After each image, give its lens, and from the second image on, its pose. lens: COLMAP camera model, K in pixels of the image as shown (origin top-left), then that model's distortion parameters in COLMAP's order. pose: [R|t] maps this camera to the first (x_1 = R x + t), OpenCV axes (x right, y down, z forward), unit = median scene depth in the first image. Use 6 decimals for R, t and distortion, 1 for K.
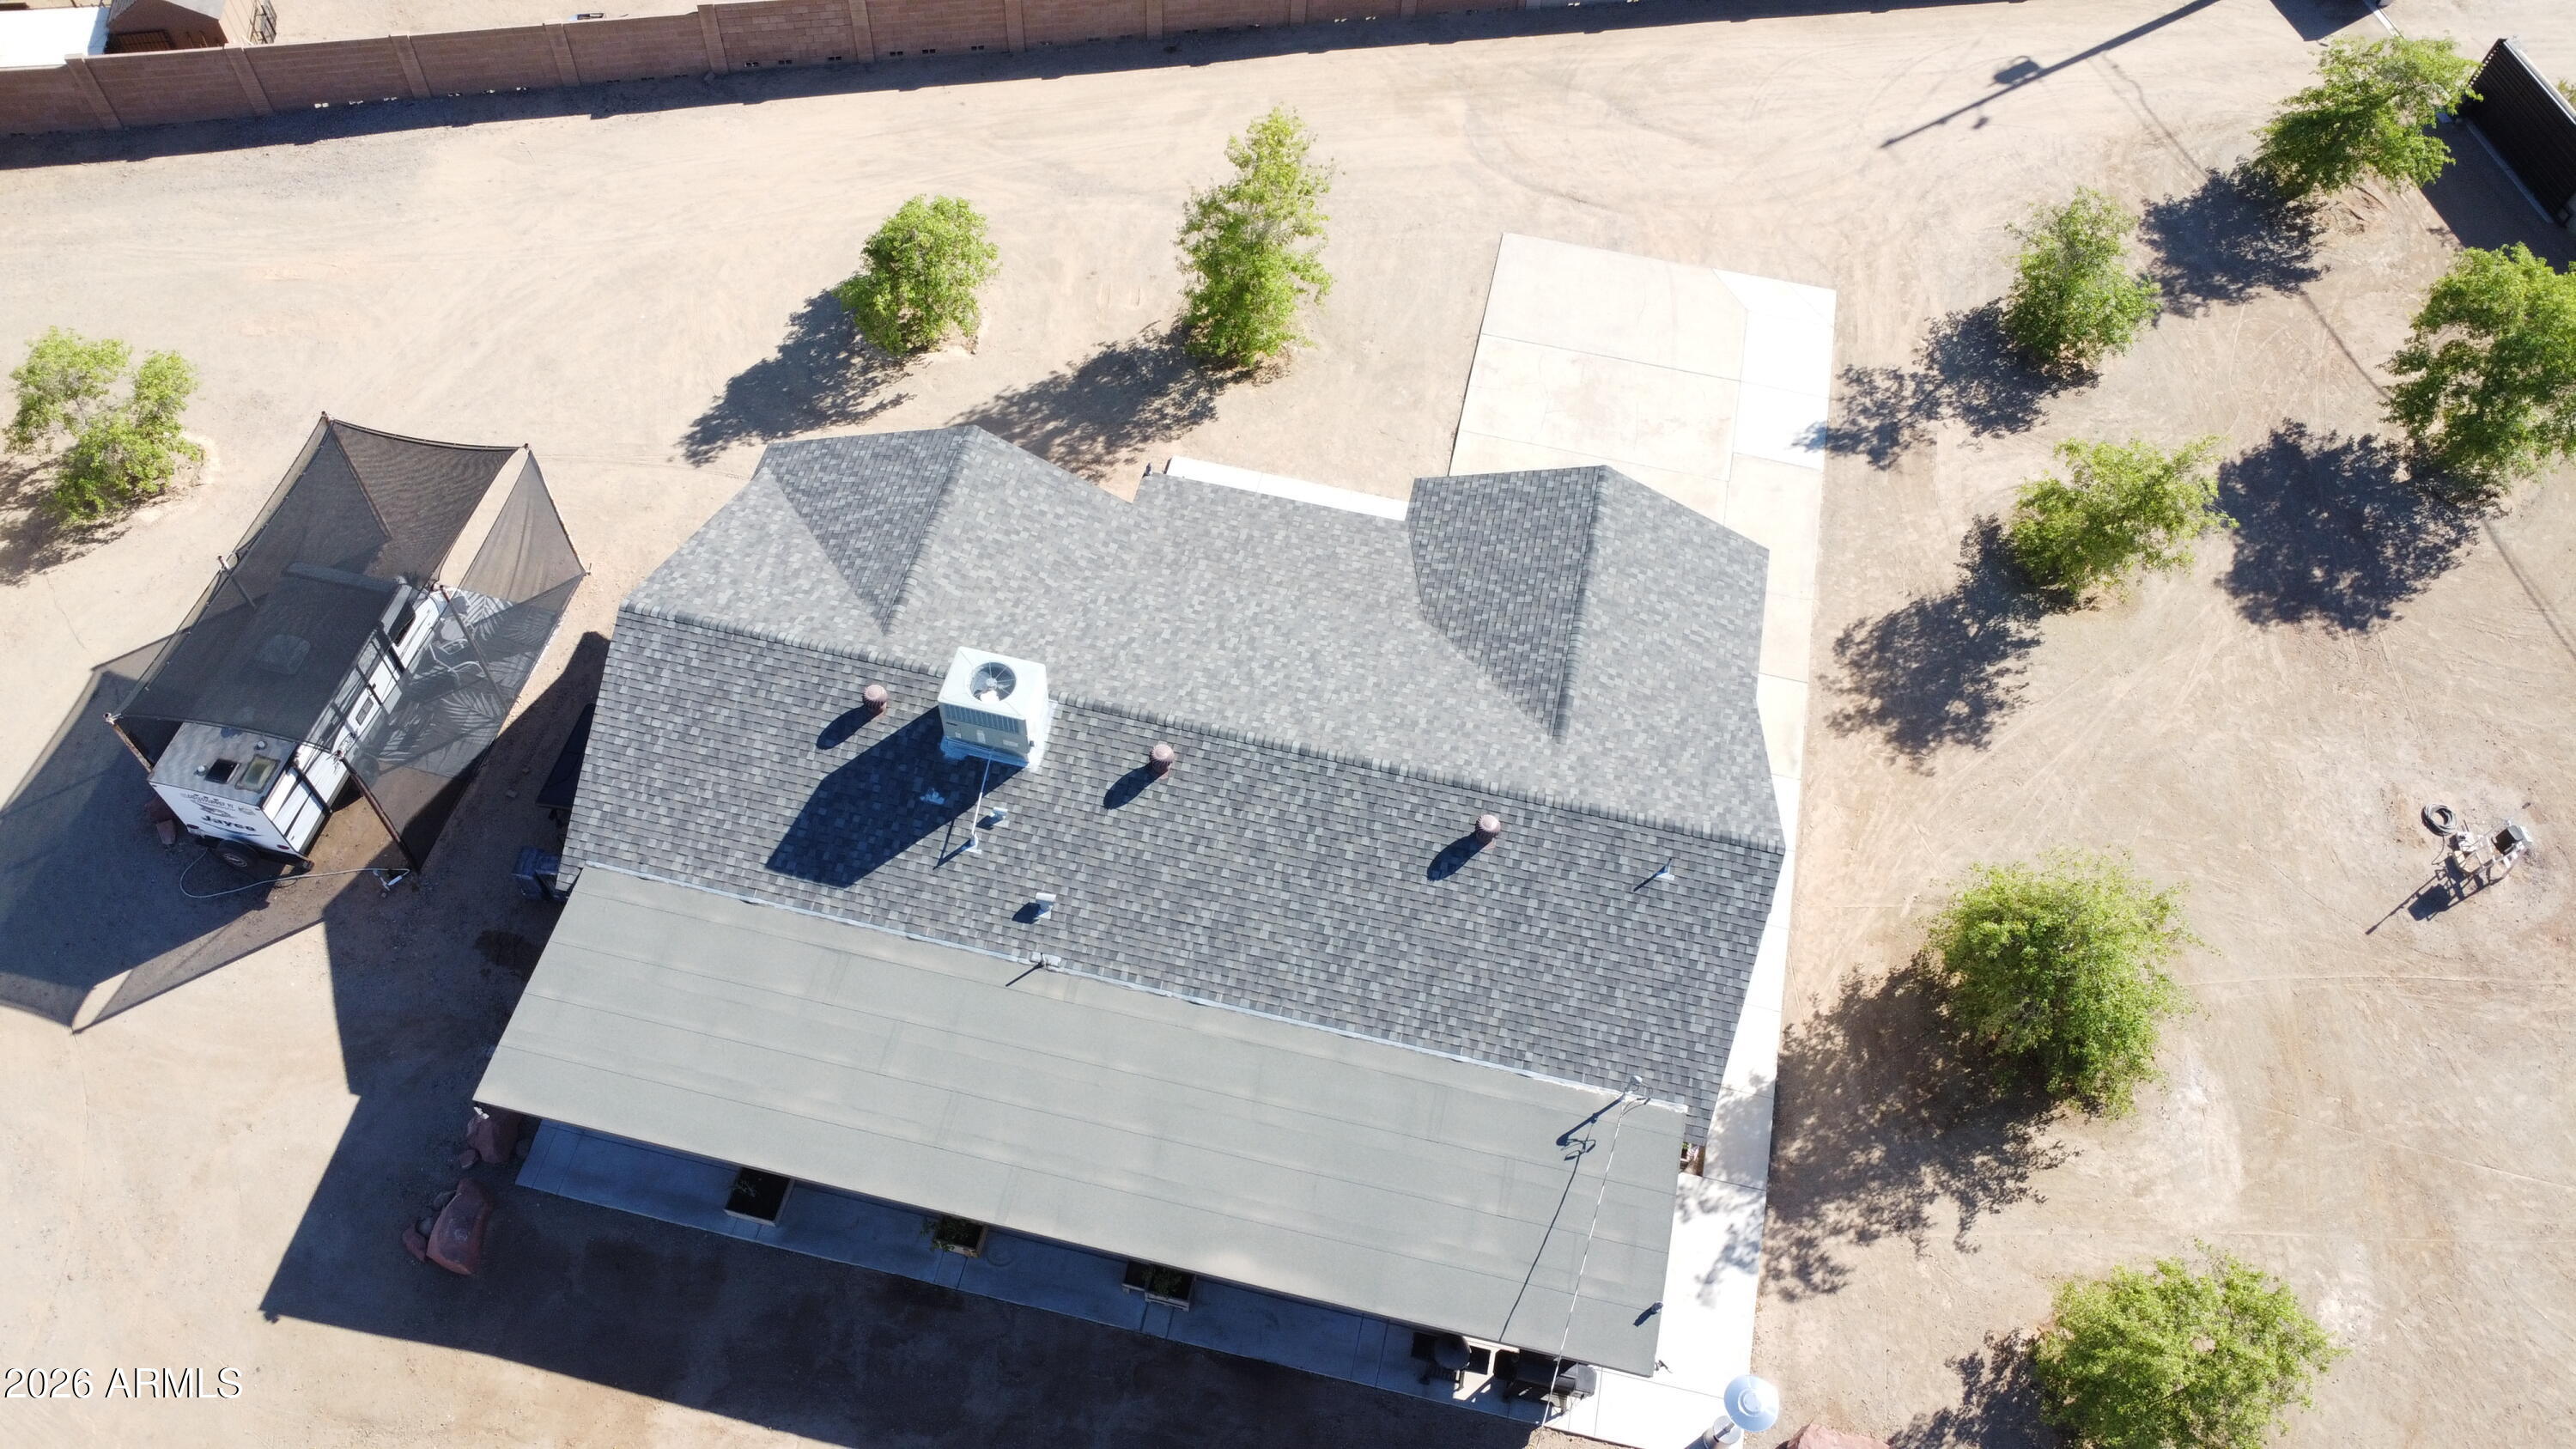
lens RADIAL K [[1845.9, 0, 1274.5], [0, 1845.9, 730.7], [0, 0, 1]] dist [-0.017814, -0.006653]
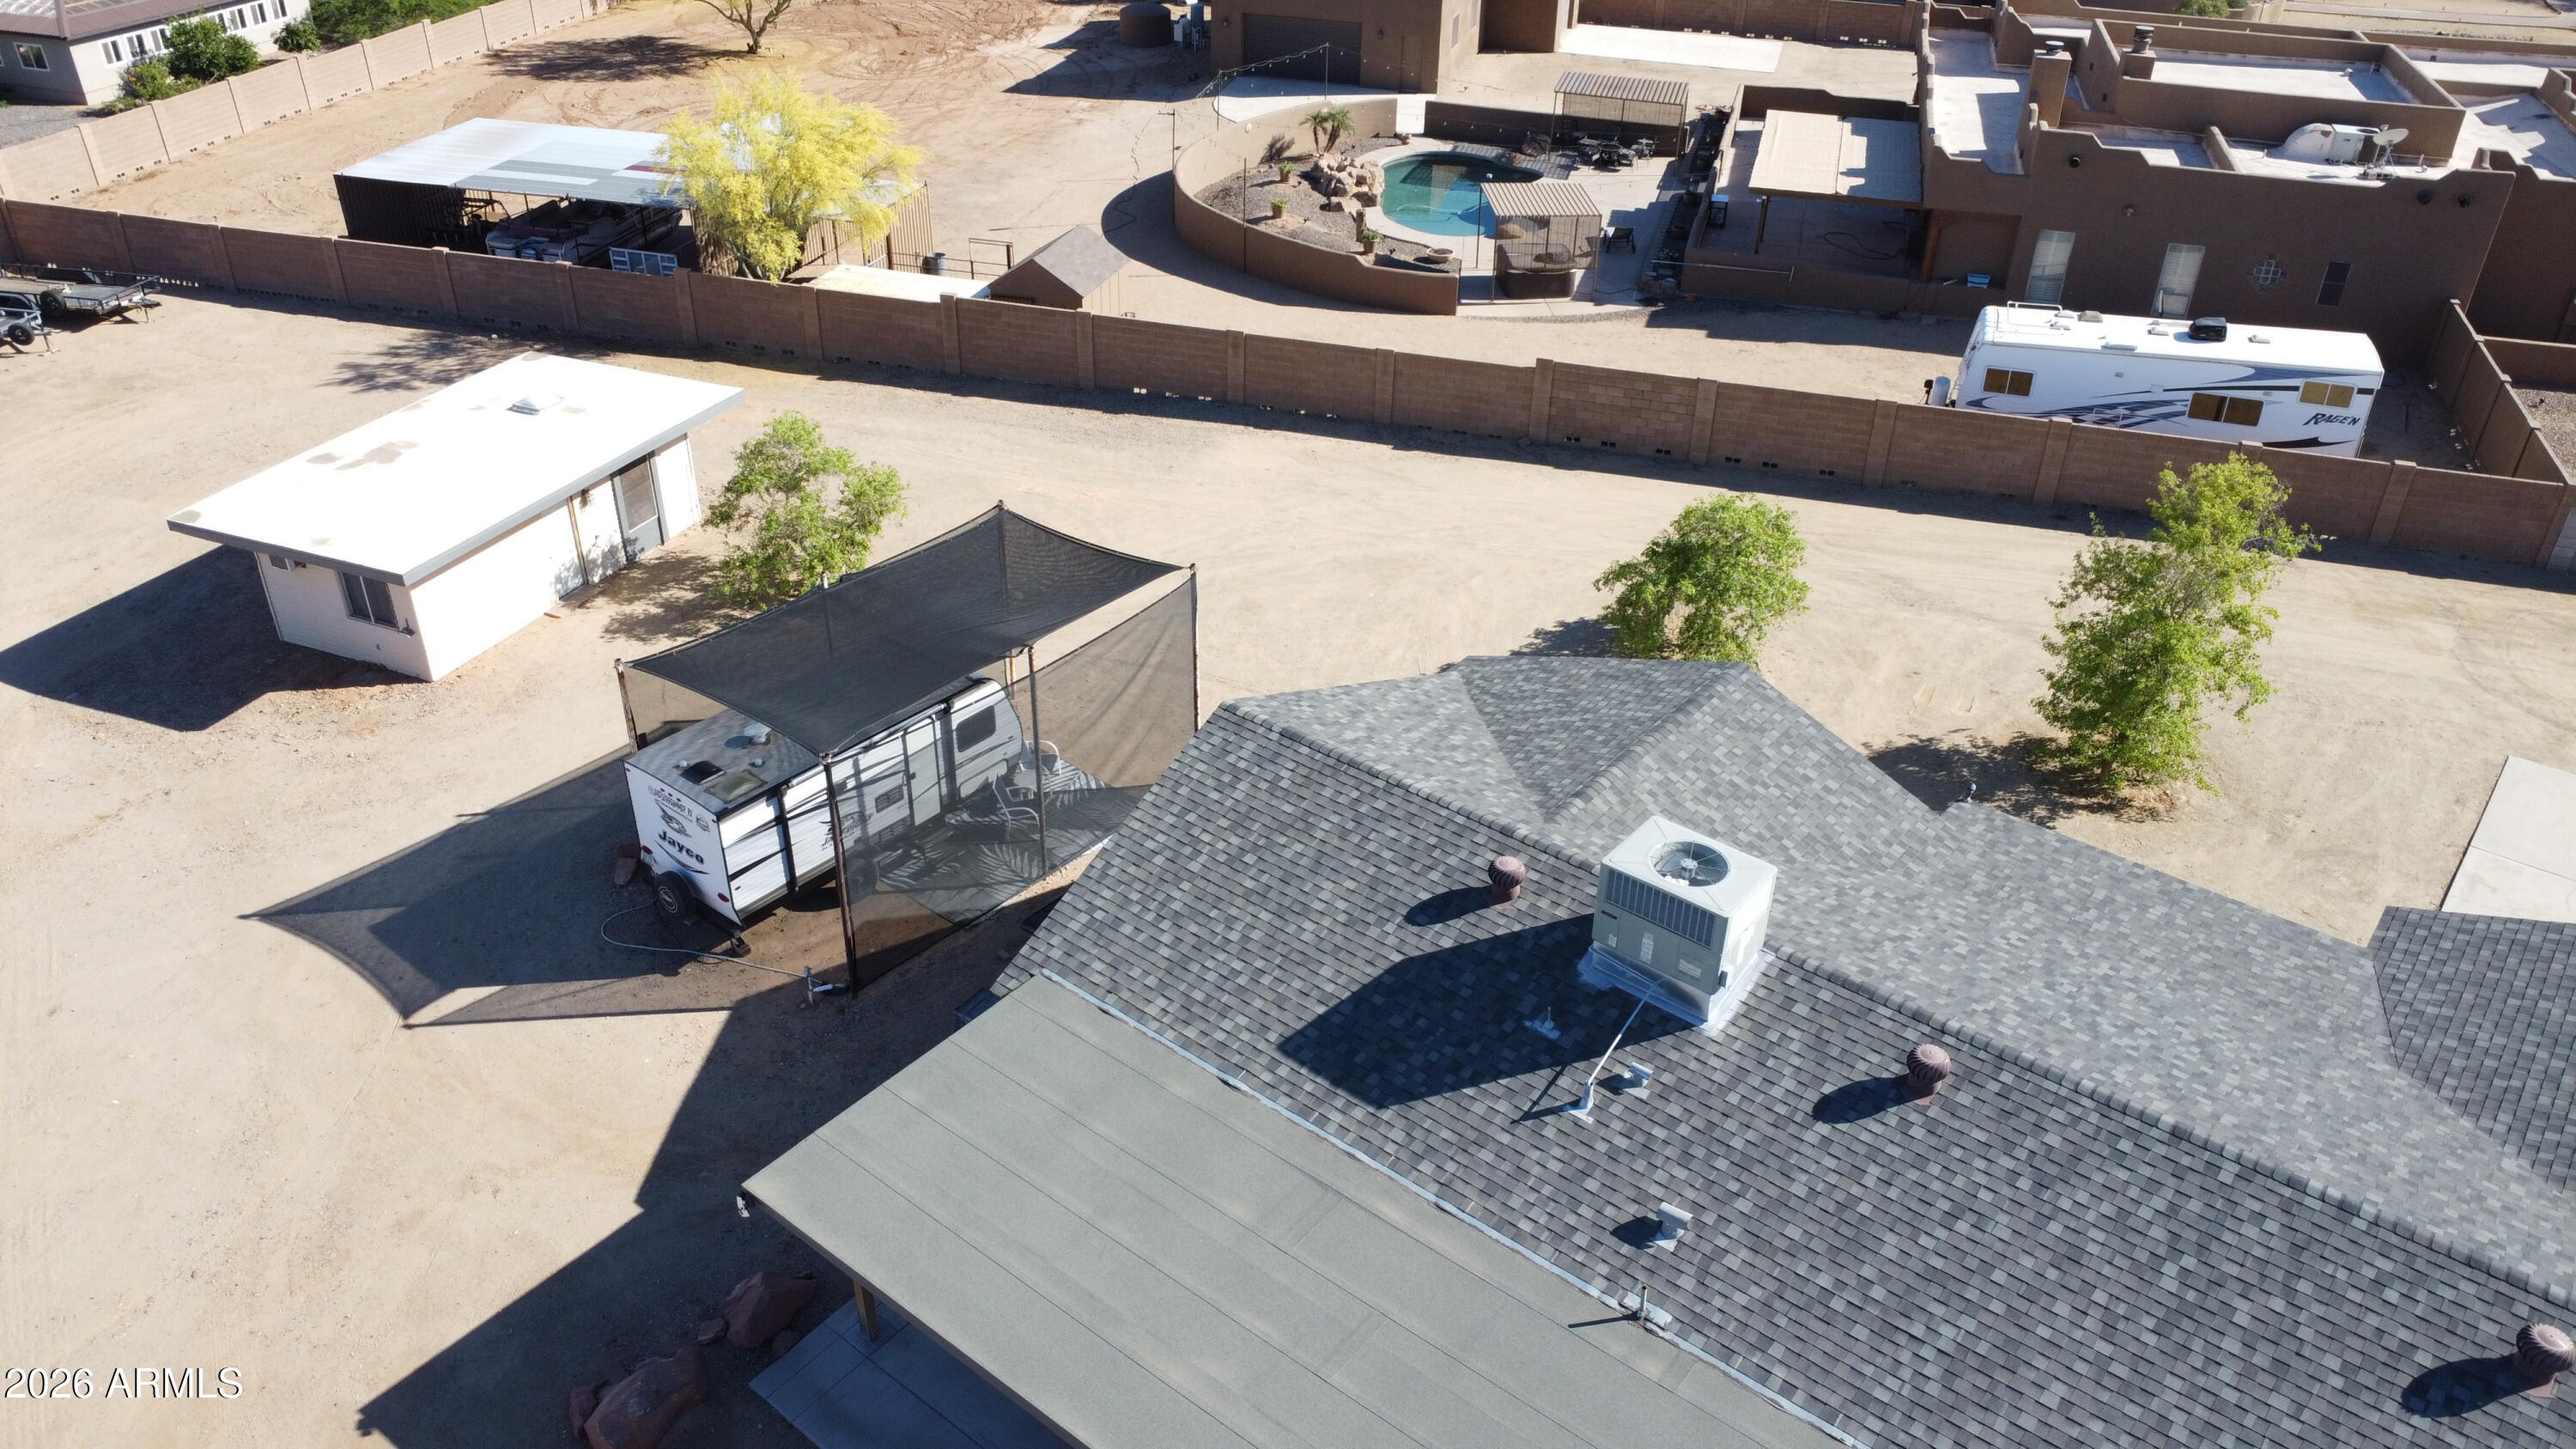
lens RADIAL K [[1864.6, 0, 1284.9], [0, 1864.6, 721.5], [0, 0, 1]] dist [-0.022057, -0.014411]
pose [[0.896108, 0.209808, -0.391115, -0.035342], [-0.359146, 0.860535, -0.361240, 0.208769], [0.260777, 0.464178, 0.846484, 0.378627]]
